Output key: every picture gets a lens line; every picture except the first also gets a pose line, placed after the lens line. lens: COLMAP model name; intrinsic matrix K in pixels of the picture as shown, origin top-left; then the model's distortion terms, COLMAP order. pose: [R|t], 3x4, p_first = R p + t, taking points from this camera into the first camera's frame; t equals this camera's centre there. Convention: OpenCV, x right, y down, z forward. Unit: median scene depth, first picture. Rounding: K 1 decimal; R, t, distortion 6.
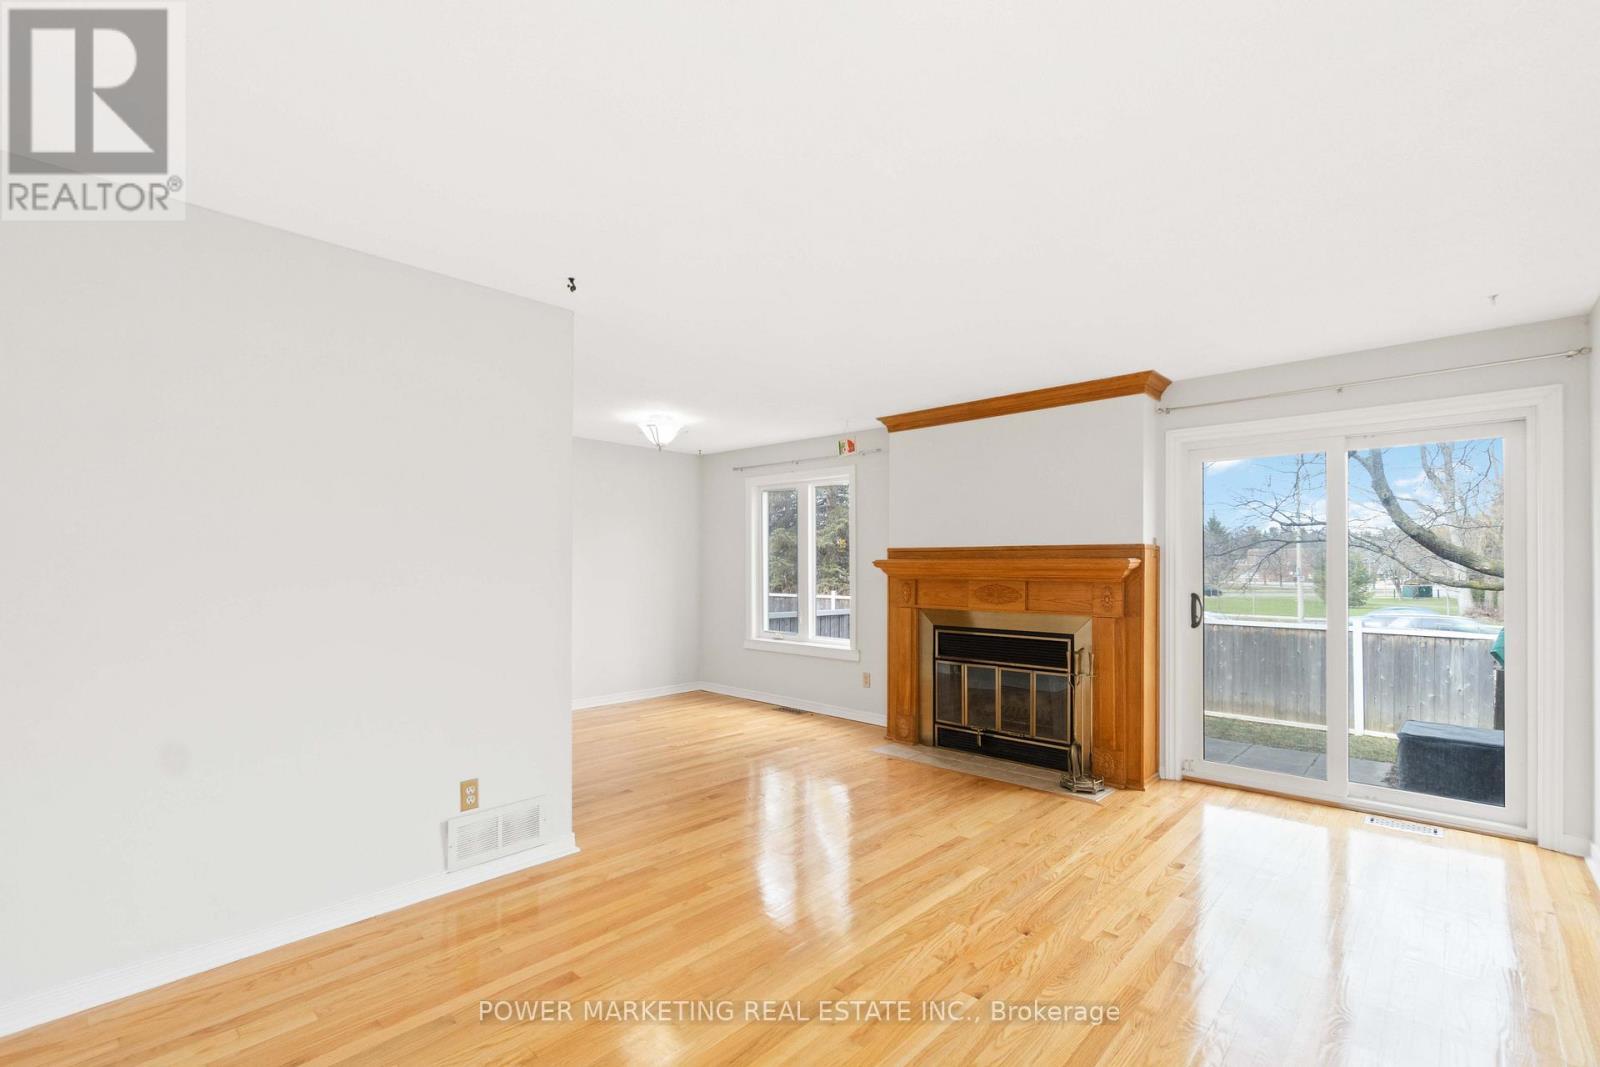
lens RADIAL K [[709.3, 0, 796.6], [0, 709.3, 564.4], [0, 0, 1]] dist [-0.000160, 0.000028]
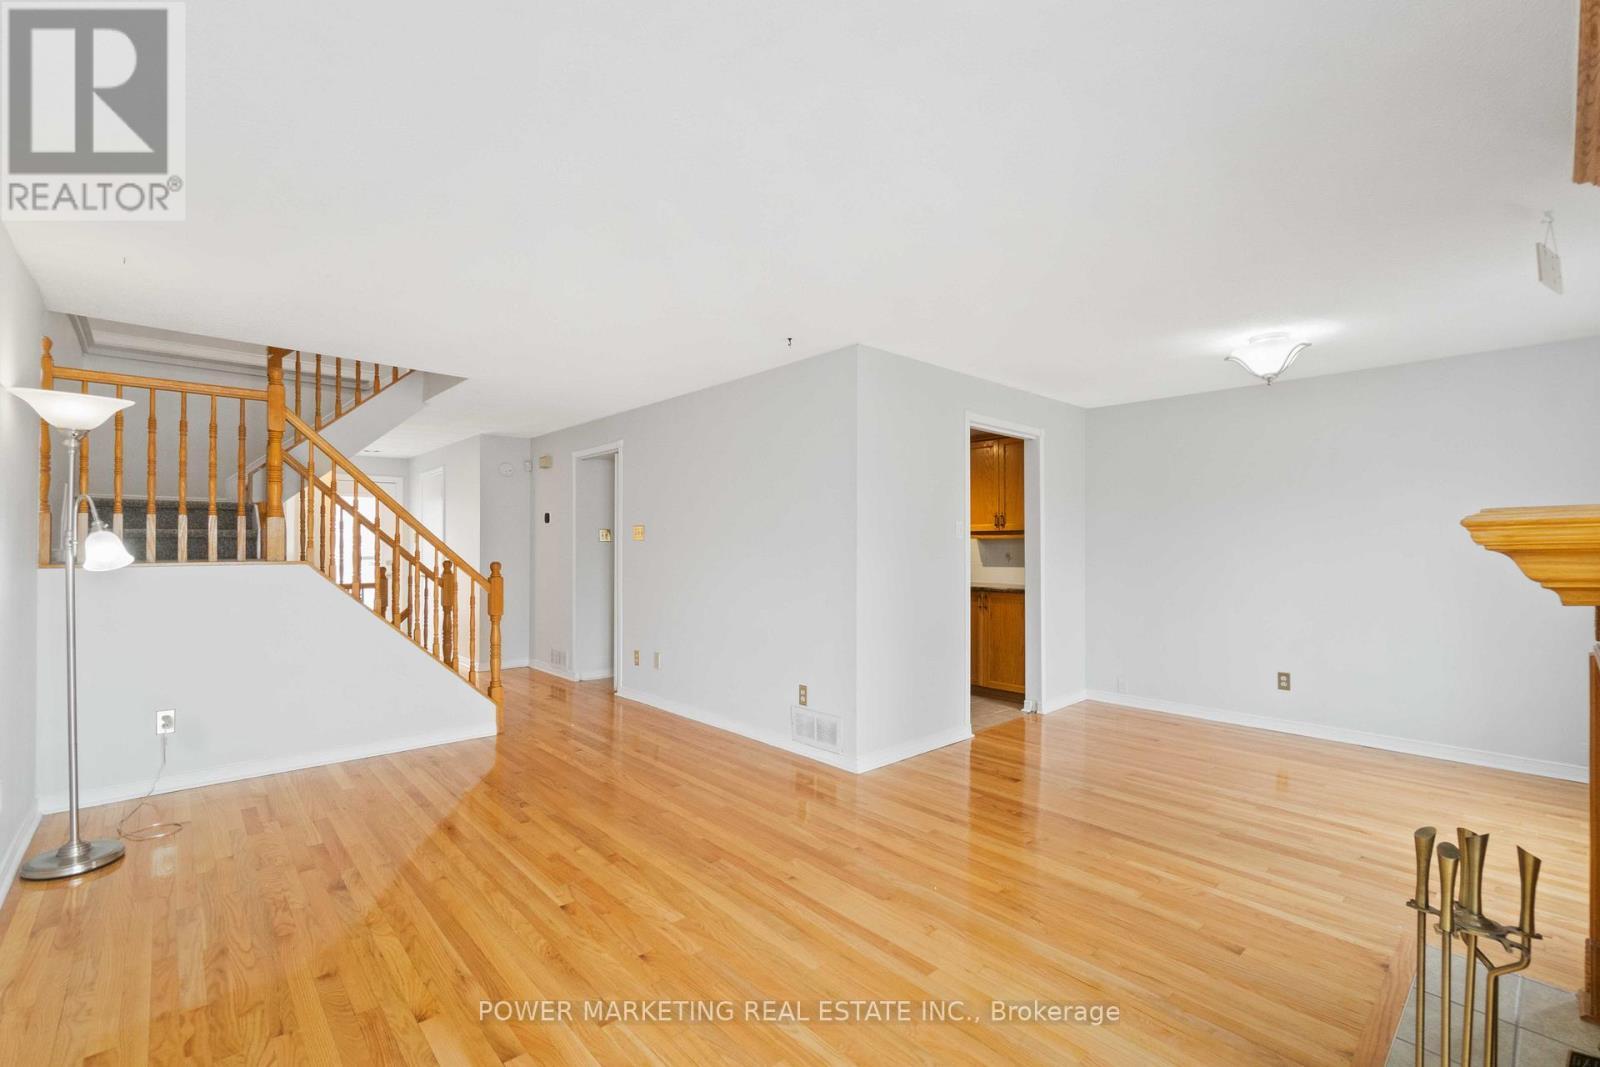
lens RADIAL K [[709.0, 0, 800.0], [0, 709.0, 533.5], [0, 0, 1]] dist [-0.001385, -0.000258]
pose [[-0.083182, -0.020003, -0.996334, 0.556262], [-0.001938, 0.999800, -0.019911, 0.004570], [0.996533, 0.000274, -0.083204, 0.588596]]
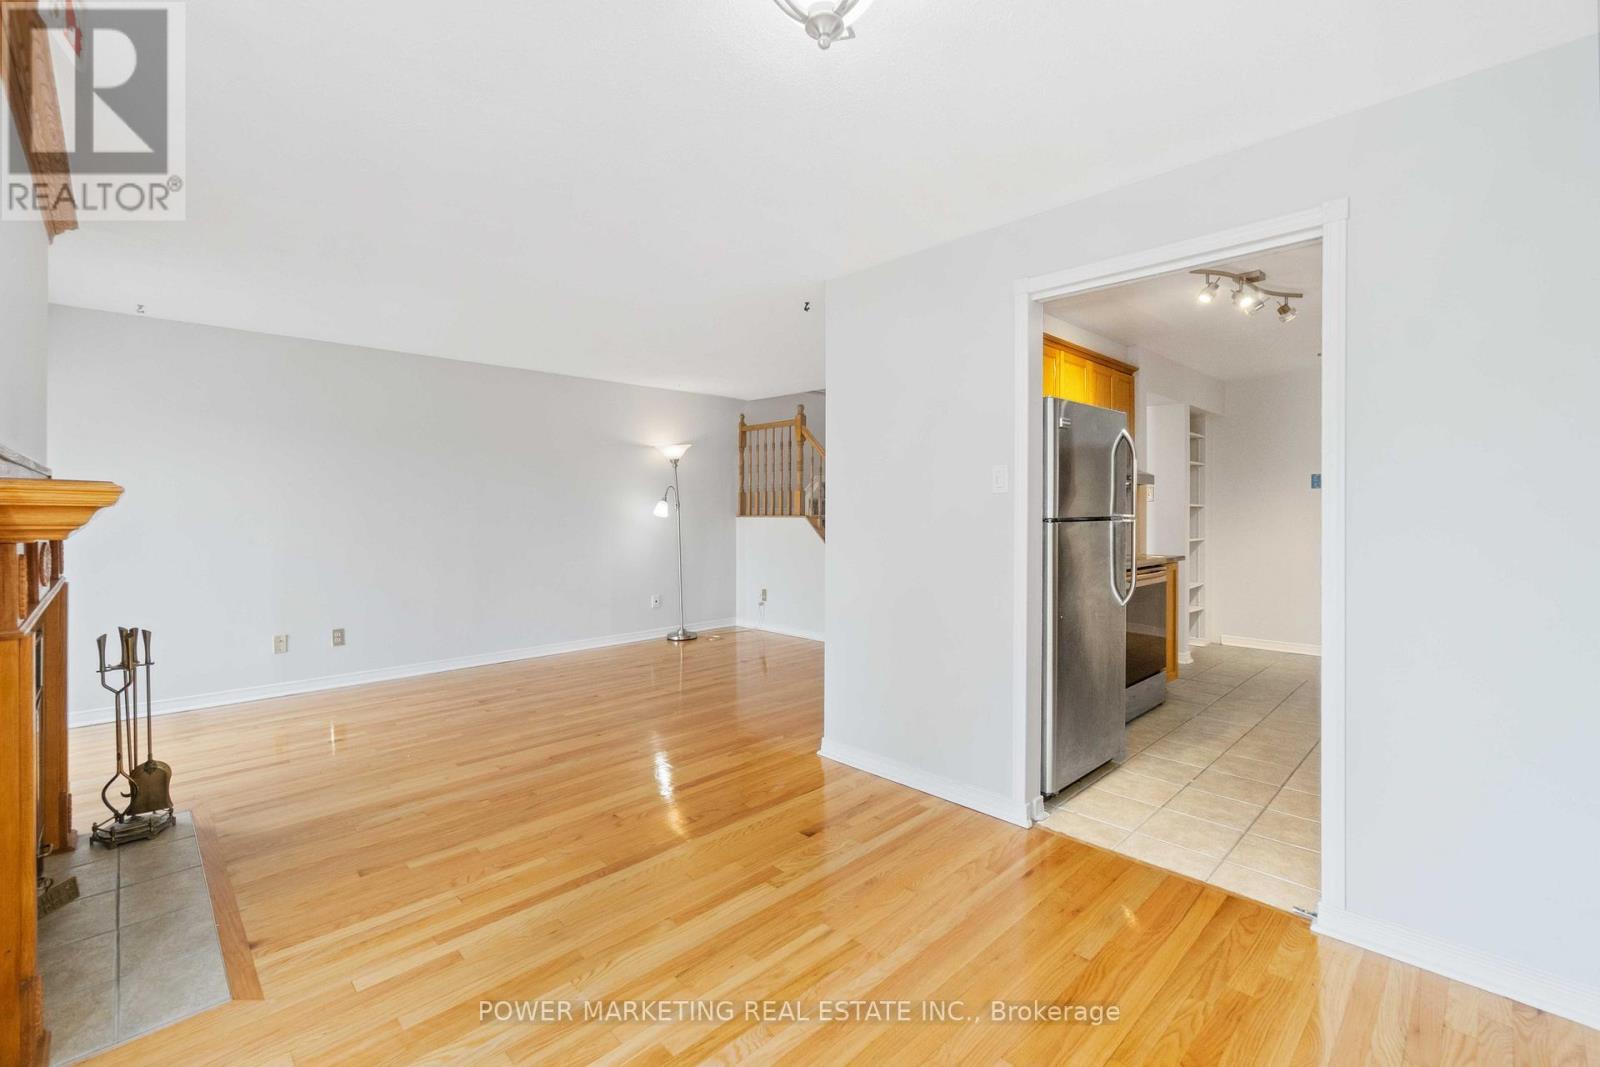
lens RADIAL K [[703.7, 0, 797.7], [0, 703.7, 503.3], [0, 0, 1]] dist [-0.000349, -0.000043]
pose [[-0.998176, -0.003799, 0.060256, -0.199845], [-0.004092, 0.999980, -0.004733, 0.003217], [-0.060237, -0.004970, -0.998172, 1.255475]]
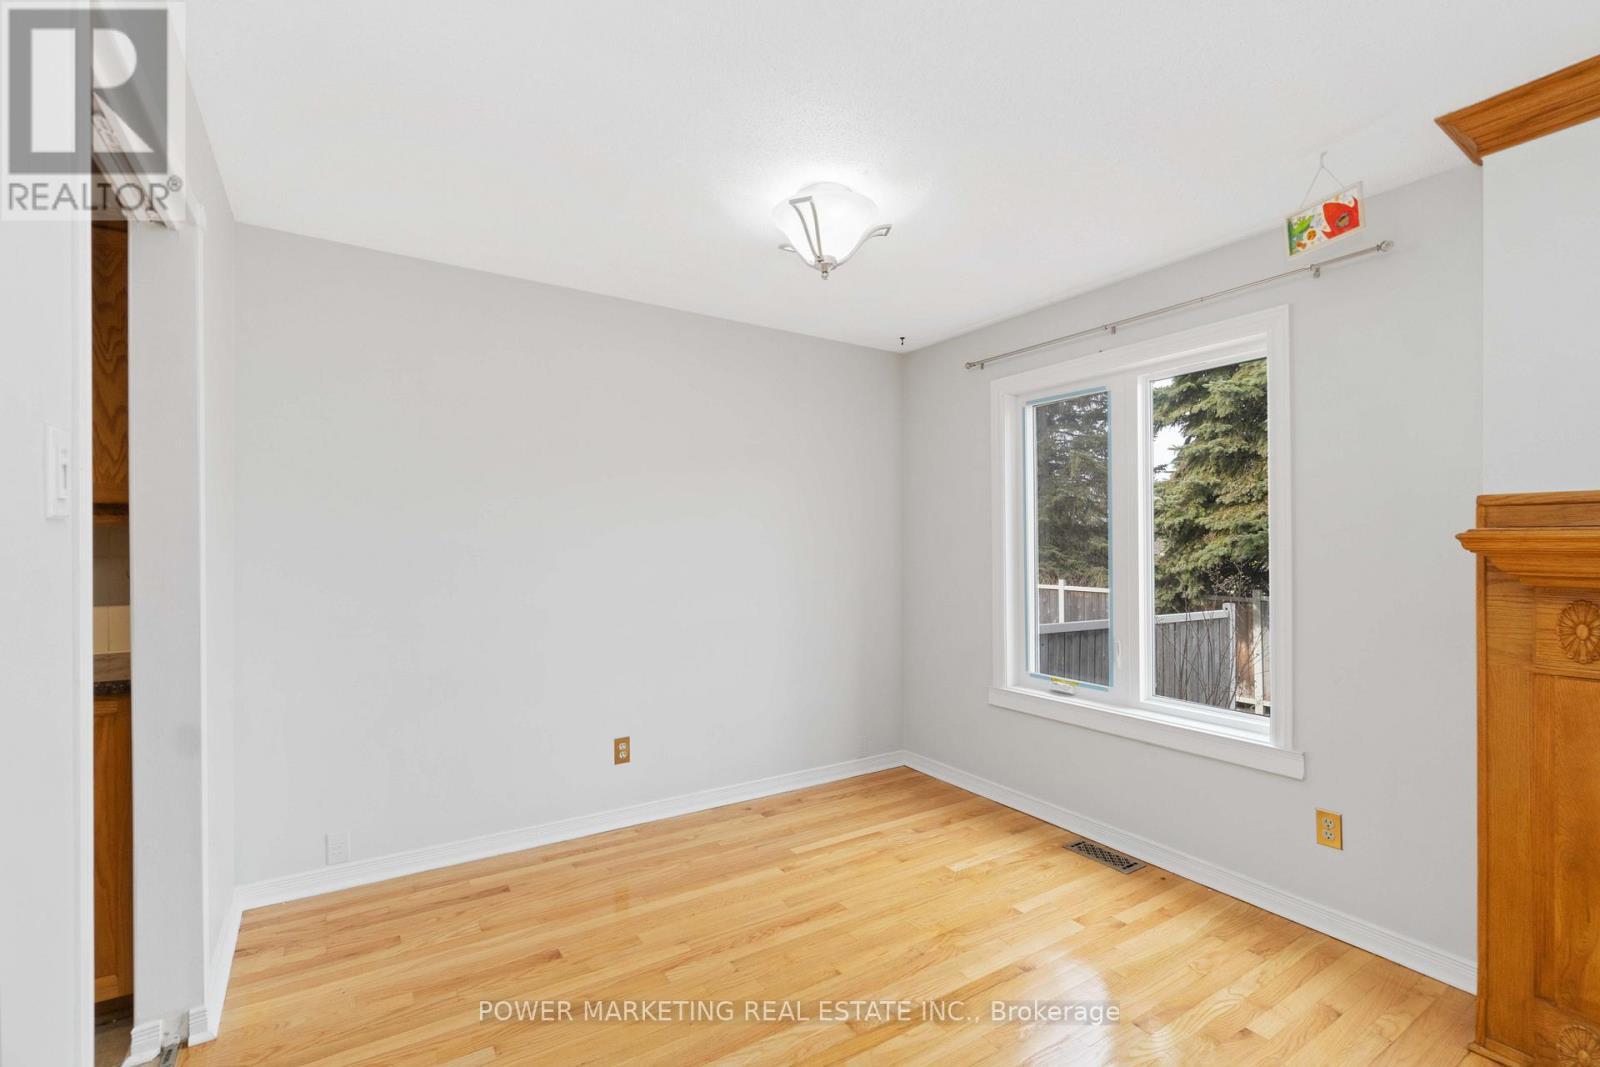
lens RADIAL K [[695.7, 0, 792.0], [0, 695.7, 546.0], [0, 0, 1]] dist [0.001467, 0.000235]
pose [[0.967215, -0.004244, -0.253922, -0.107037], [0.004267, 0.999991, -0.000458, 0.000519], [0.253922, -0.000640, 0.967225, 0.592377]]
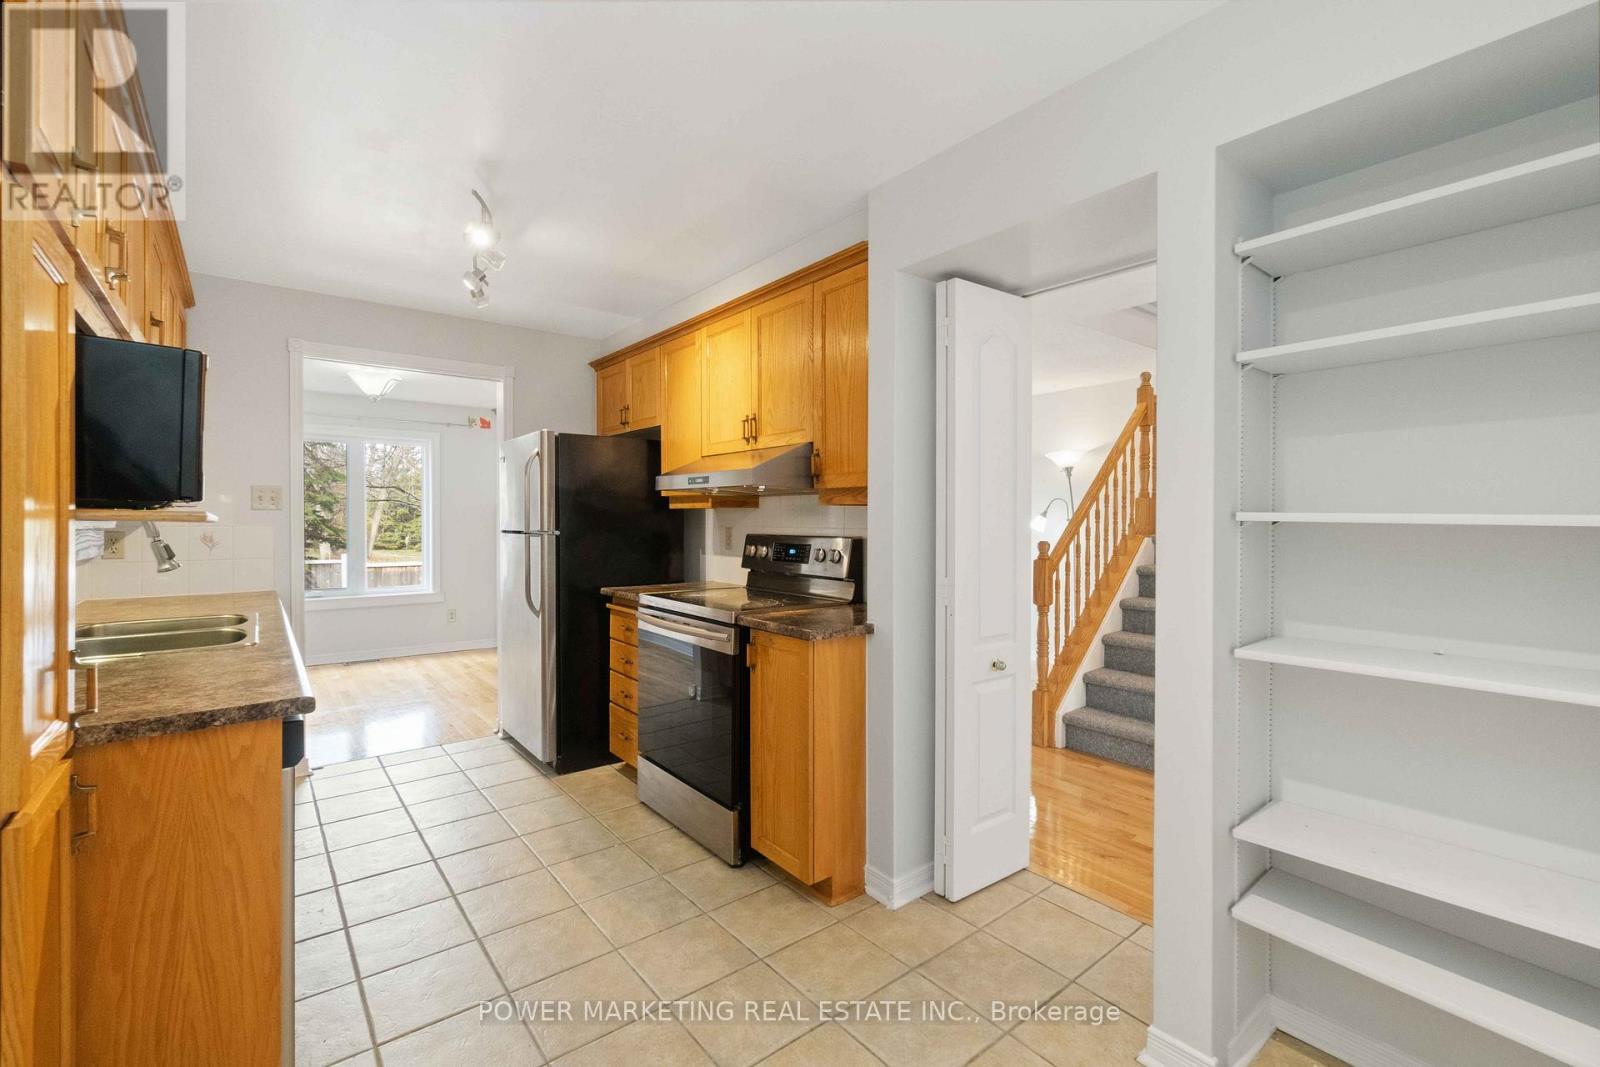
lens RADIAL K [[691.5, 0, 795.6], [0, 691.5, 524.6], [0, 0, 1]] dist [-0.004414, -0.000374]
pose [[0.161038, -0.007303, 0.986921, -1.048107], [-0.001637, 0.999969, 0.007666, -0.000529], [-0.986947, -0.002851, 0.161021, 0.271638]]
